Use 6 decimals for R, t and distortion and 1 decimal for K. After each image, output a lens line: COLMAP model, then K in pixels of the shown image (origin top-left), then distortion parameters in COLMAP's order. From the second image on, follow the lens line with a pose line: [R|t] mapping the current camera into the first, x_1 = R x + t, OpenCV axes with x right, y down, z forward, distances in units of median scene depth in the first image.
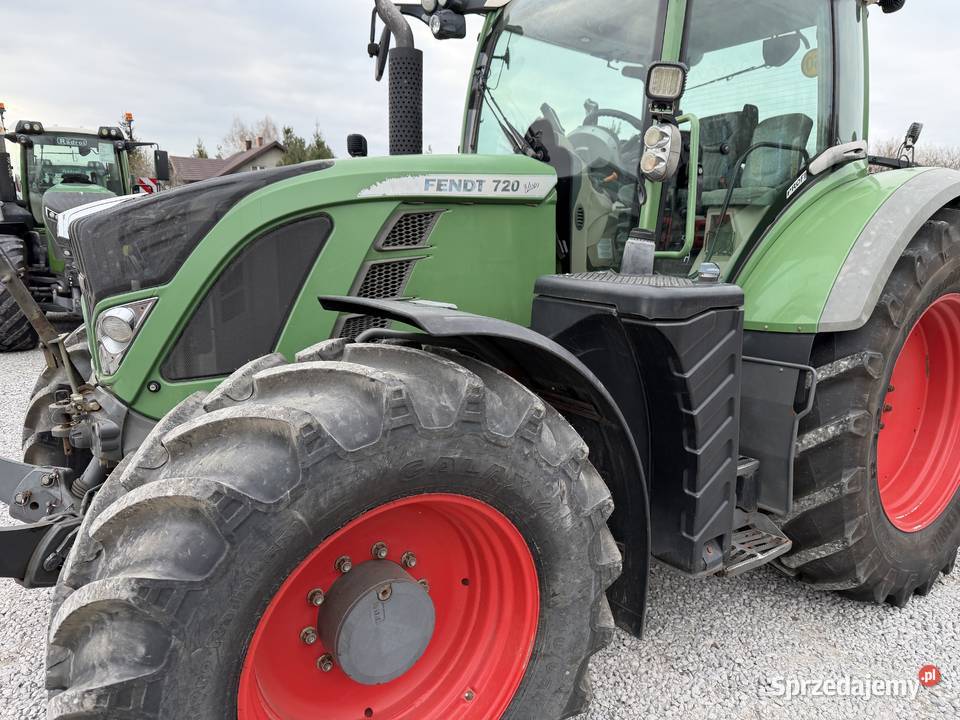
lens RADIAL K [[681.5, 0, 480.0], [0, 681.5, 360.0], [0, 0, 1]] dist [0.055487, -0.079709]
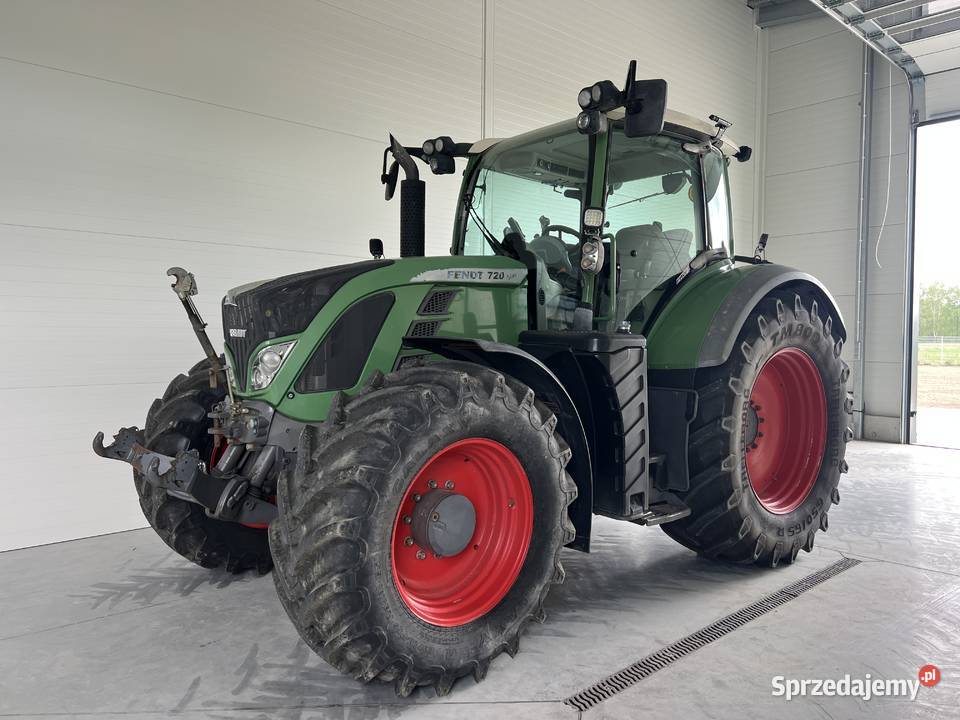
lens RADIAL K [[722.9, 0, 483.1], [0, 722.9, 358.5], [0, 0, 1]] dist [0.141515, -0.235386]
pose [[0.995727, -0.006774, 0.092102, -0.144177], [0.019231, 0.990652, -0.135050, 0.152703], [-0.090326, 0.136244, 0.986549, -0.590913]]
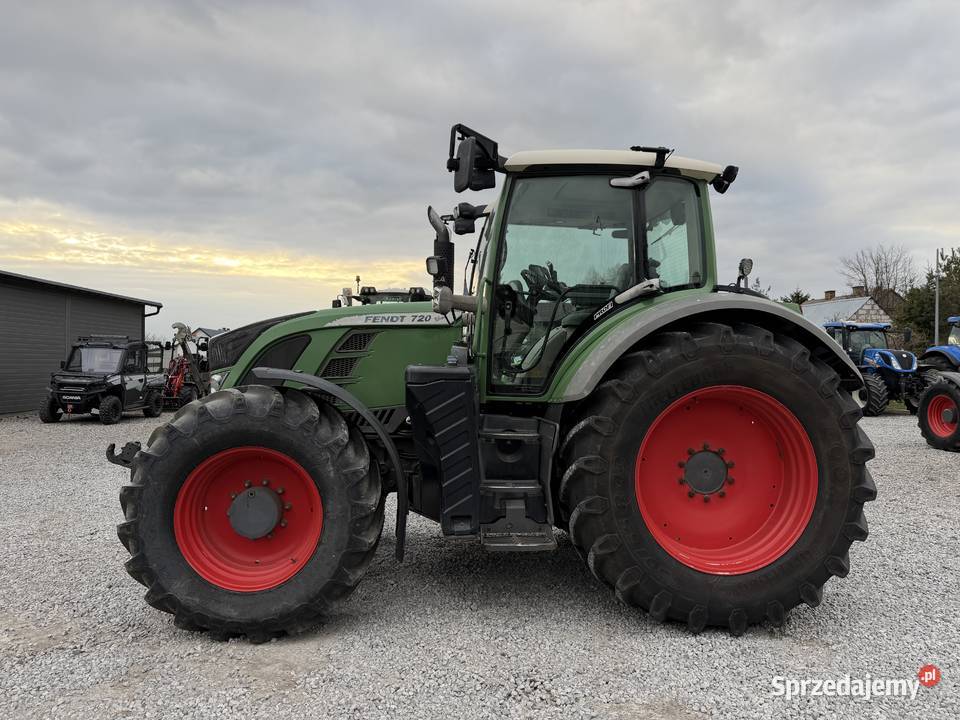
lens RADIAL K [[668.1, 0, 474.6], [0, 668.1, 355.9], [0, 0, 1]] dist [0.152925, -0.243313]
pose [[0.862259, -0.008211, -0.506401, 1.078876], [-0.091871, 0.980745, -0.172331, 0.137213], [0.498066, 0.195118, 0.844902, -0.413620]]
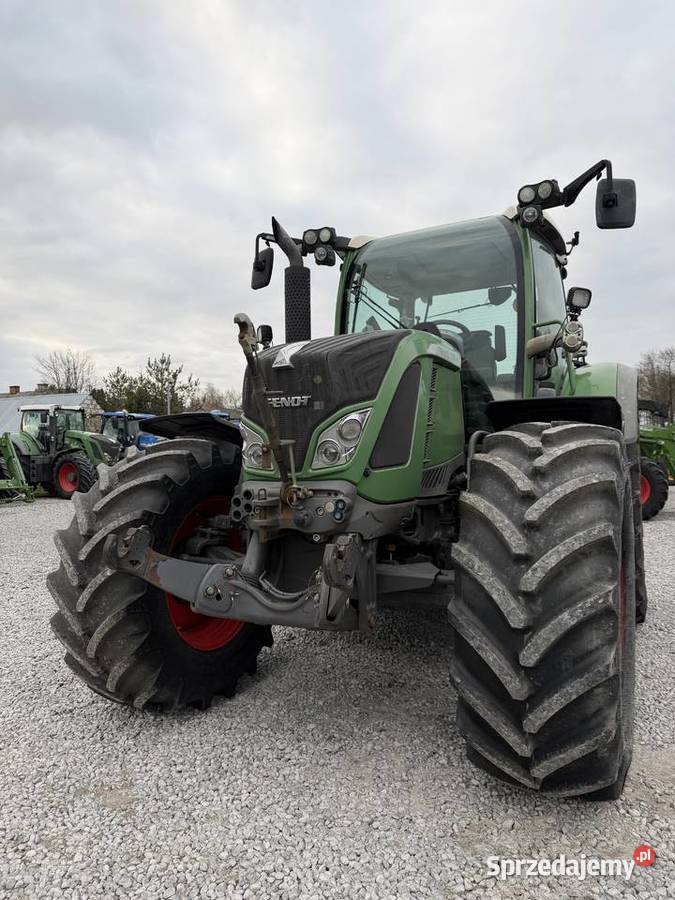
lens RADIAL K [[628.2, 0, 338.4], [0, 628.2, 439.1], [0, 0, 1]] dist [0.147687, -0.246097]
pose [[0.873125, -0.011773, 0.487355, -0.895917], [0.113249, 0.977257, -0.179285, 0.151766], [-0.474160, 0.211731, 0.854601, -0.050271]]
